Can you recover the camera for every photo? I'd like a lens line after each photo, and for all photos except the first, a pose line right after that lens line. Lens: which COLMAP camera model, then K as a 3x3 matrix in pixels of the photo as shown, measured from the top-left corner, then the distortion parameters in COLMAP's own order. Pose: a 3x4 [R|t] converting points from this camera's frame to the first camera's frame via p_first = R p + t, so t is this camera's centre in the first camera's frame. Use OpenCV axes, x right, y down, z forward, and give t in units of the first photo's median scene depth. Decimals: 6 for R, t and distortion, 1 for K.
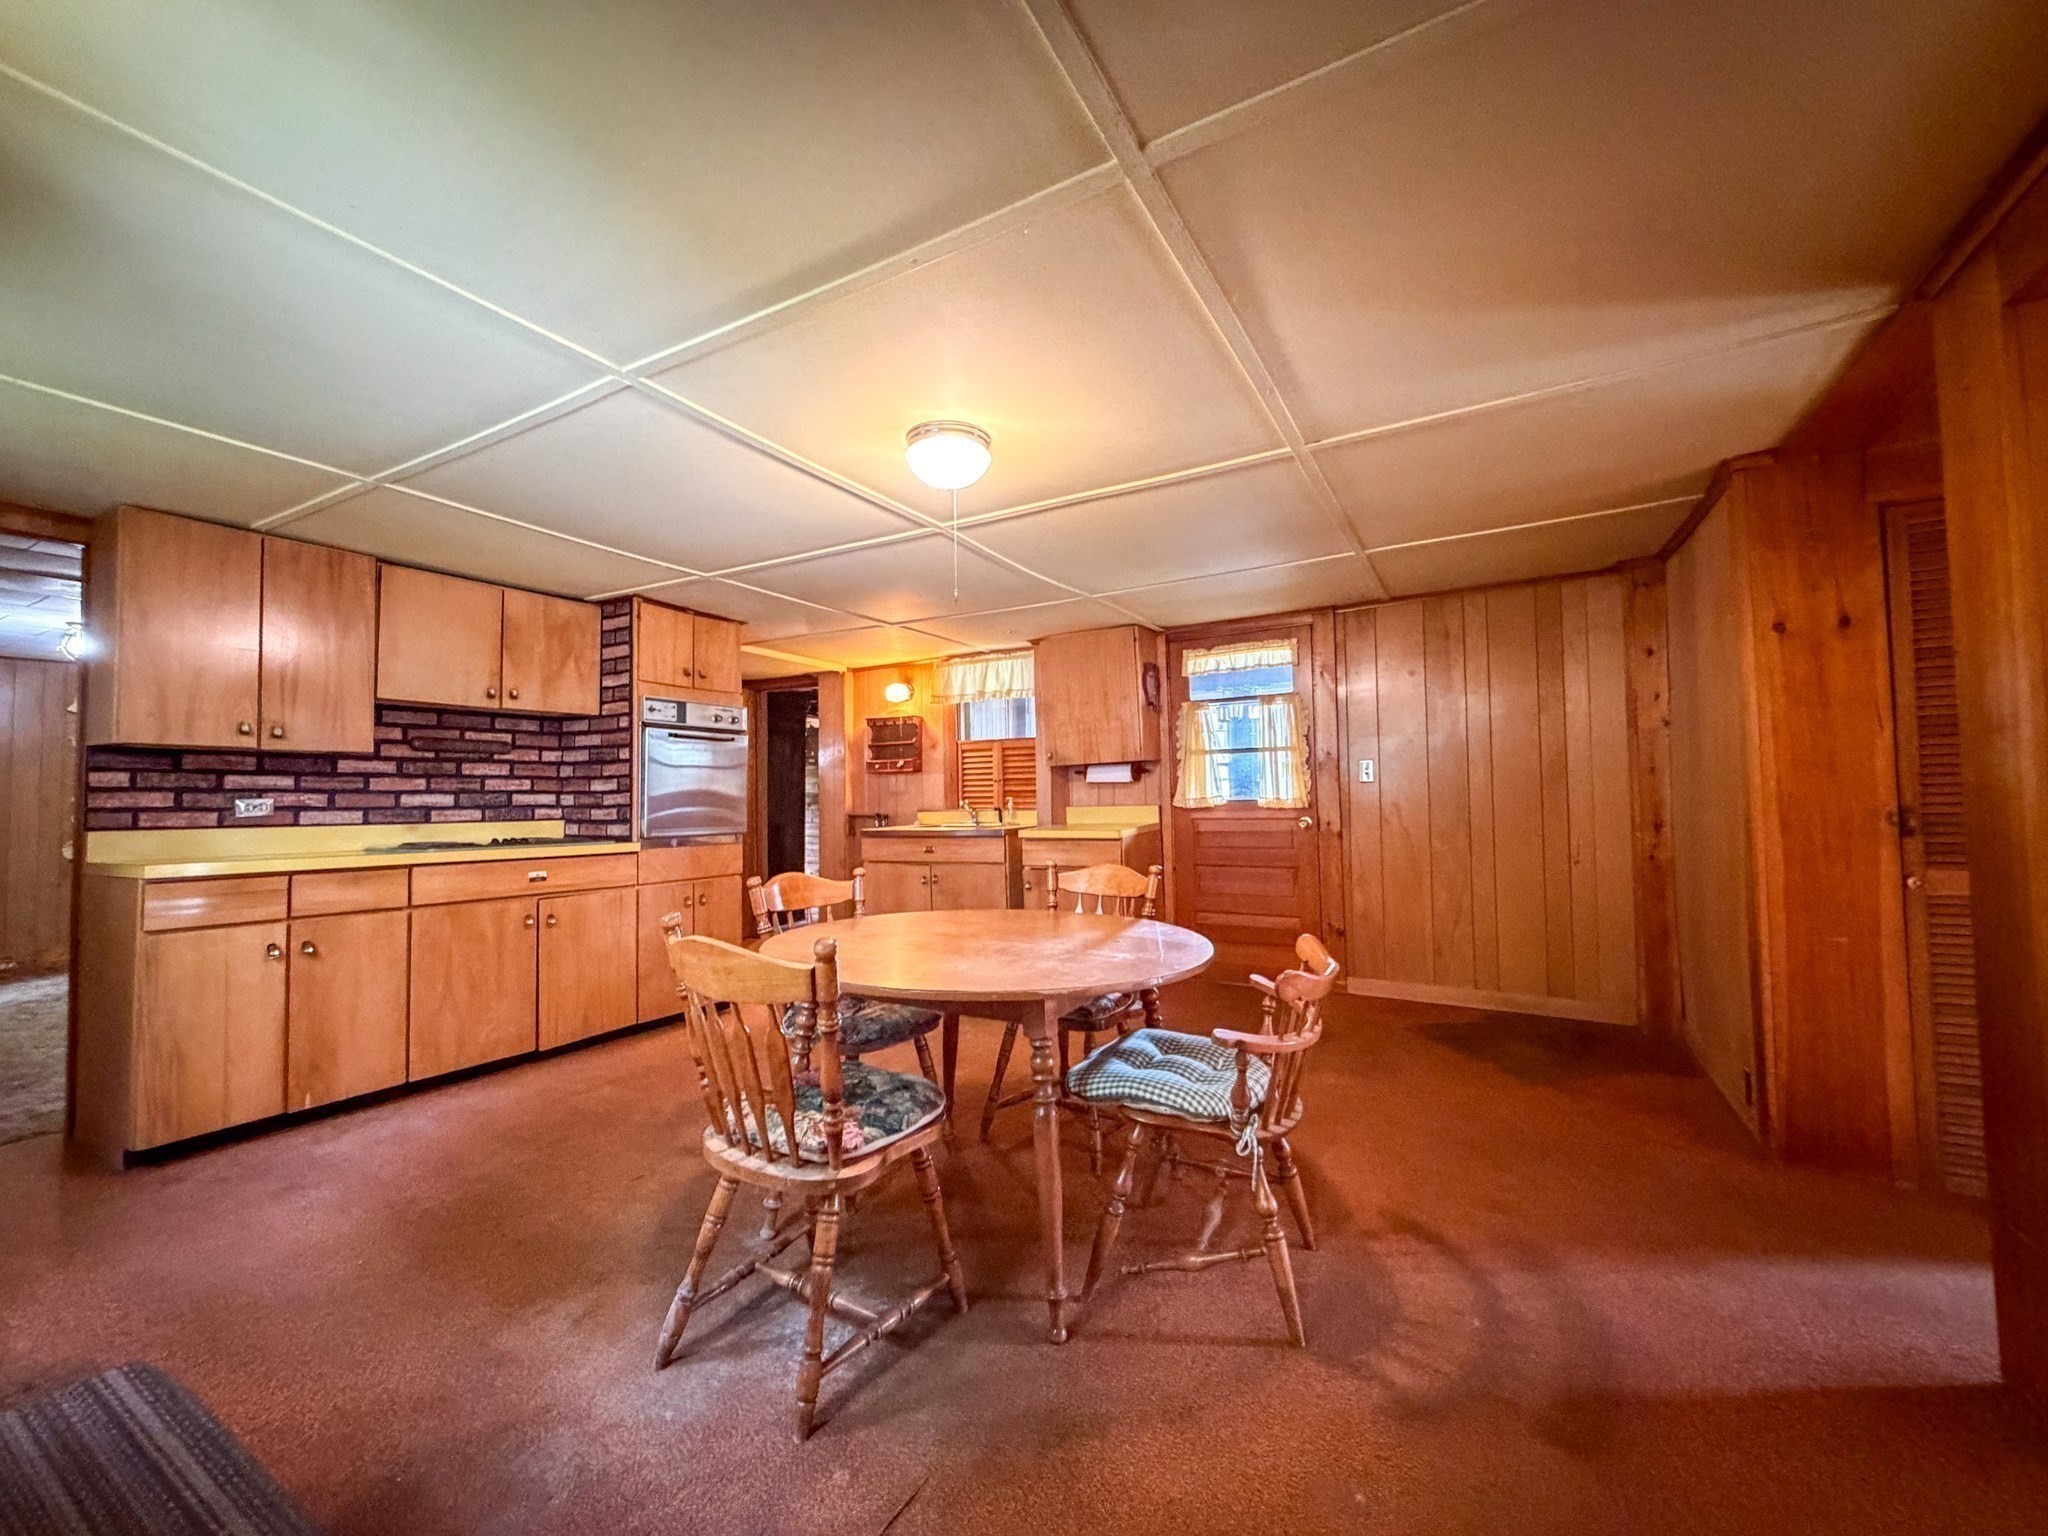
lens RADIAL K [[821.4, 0, 1029.2], [0, 821.4, 769.8], [0, 0, 1]] dist [-0.000093, -0.000908]
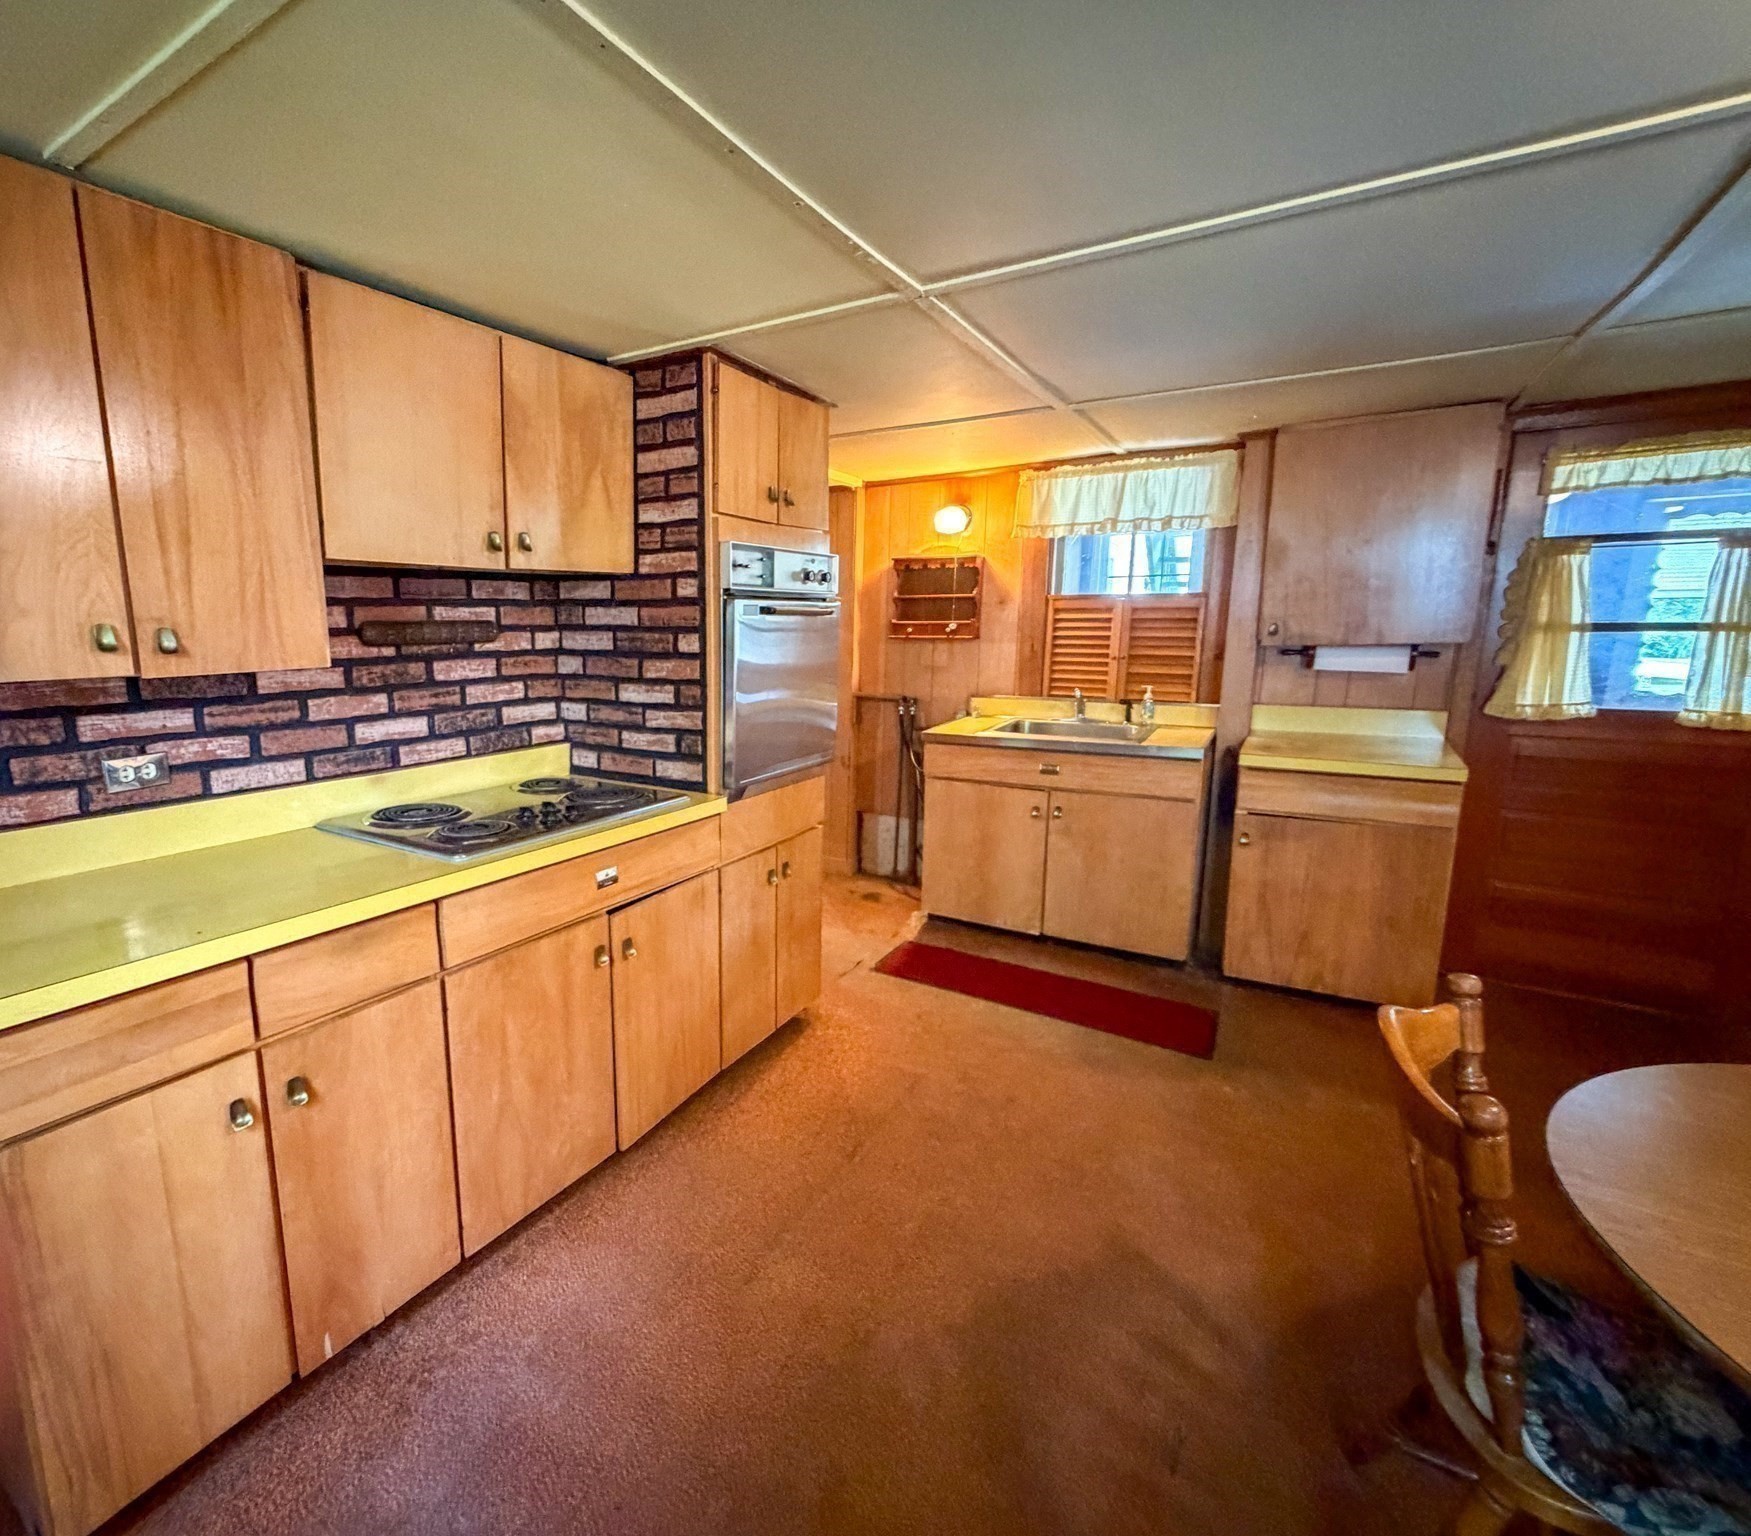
lens RADIAL K [[836.7, 0, 730.7], [0, 836.7, 771.7], [0, 0, 1]] dist [-0.003373, 0.001595]
pose [[0.995821, 0.022557, -0.088496, -0.410570], [-0.003025, 0.976632, 0.214898, -0.058734], [0.091275, -0.213732, 0.972619, 0.407073]]
